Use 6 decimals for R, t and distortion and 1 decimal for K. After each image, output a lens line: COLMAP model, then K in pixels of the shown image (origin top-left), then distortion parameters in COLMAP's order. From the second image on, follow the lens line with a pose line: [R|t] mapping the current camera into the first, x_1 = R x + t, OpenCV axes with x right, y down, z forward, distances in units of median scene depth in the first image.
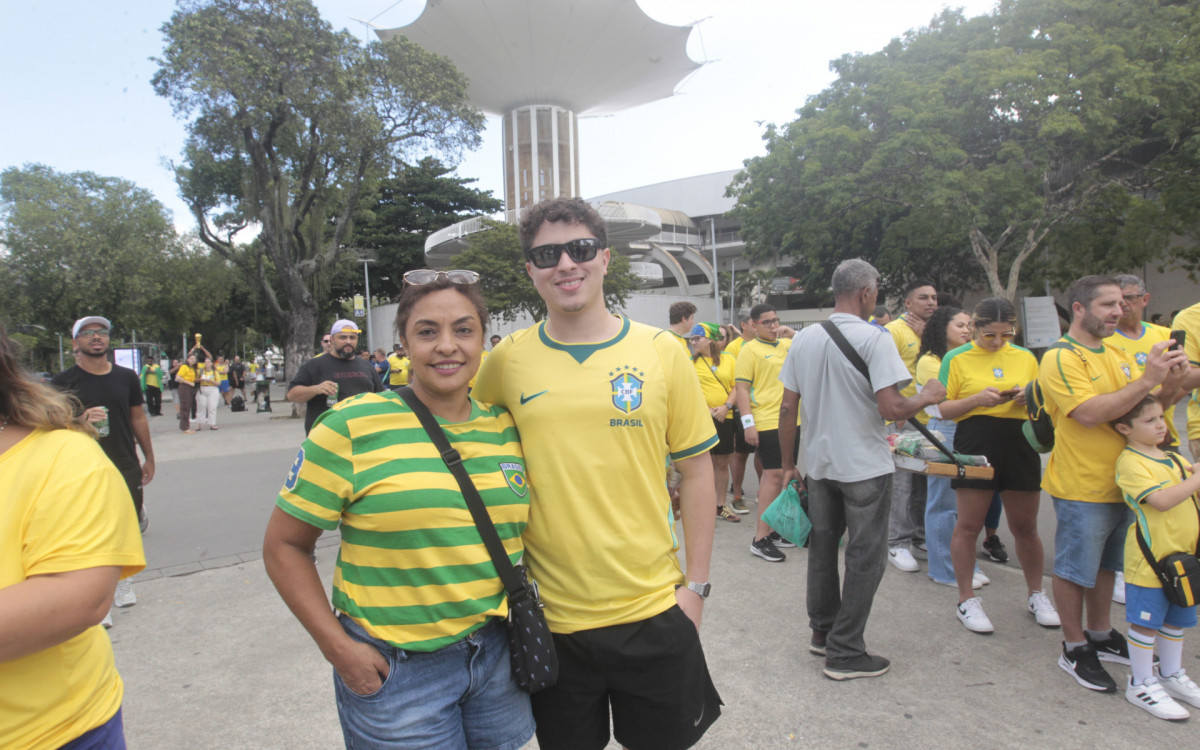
lens RADIAL K [[695.9, 0, 581.1], [0, 695.9, 376.2], [0, 0, 1]] dist [-0.048121, 0.022636]
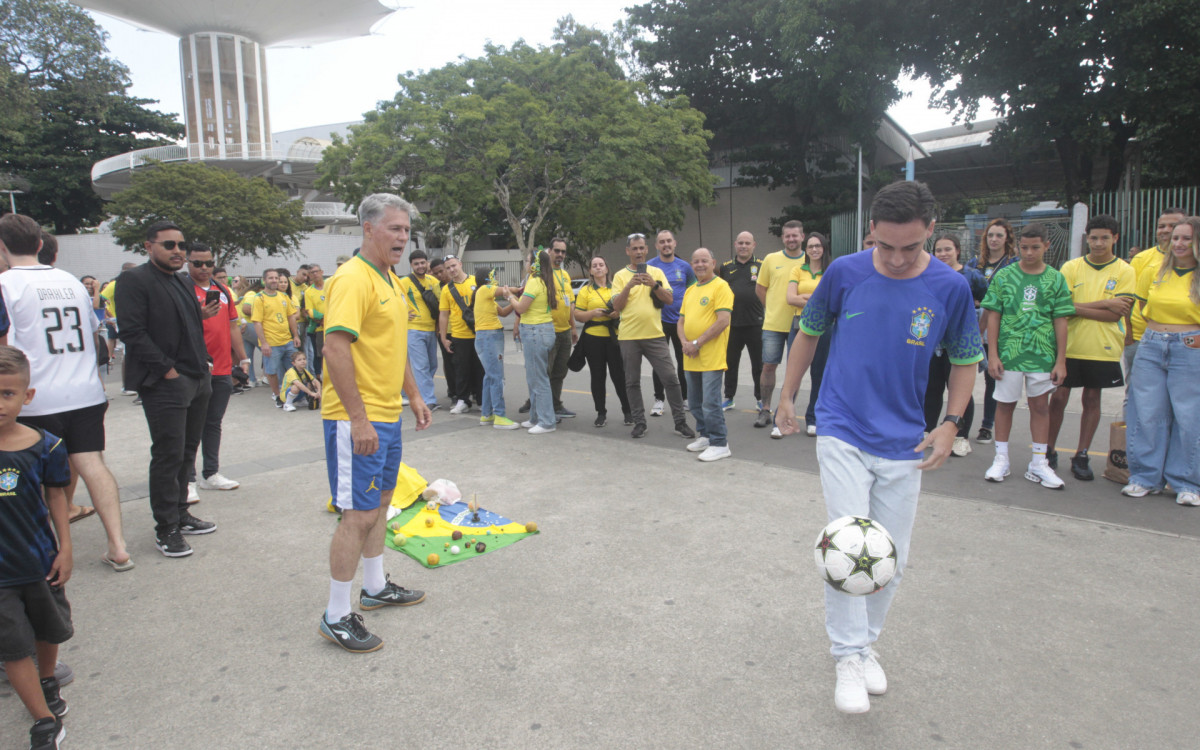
lens RADIAL K [[702.2, 0, 578.1], [0, 702.2, 375.0], [0, 0, 1]] dist [-0.044238, 0.023898]
pose [[0.935075, -0.035167, 0.352701, 0.144701], [0.004046, 0.996060, 0.088588, 0.008311], [-0.354427, -0.081410, 0.931533, -0.349704]]
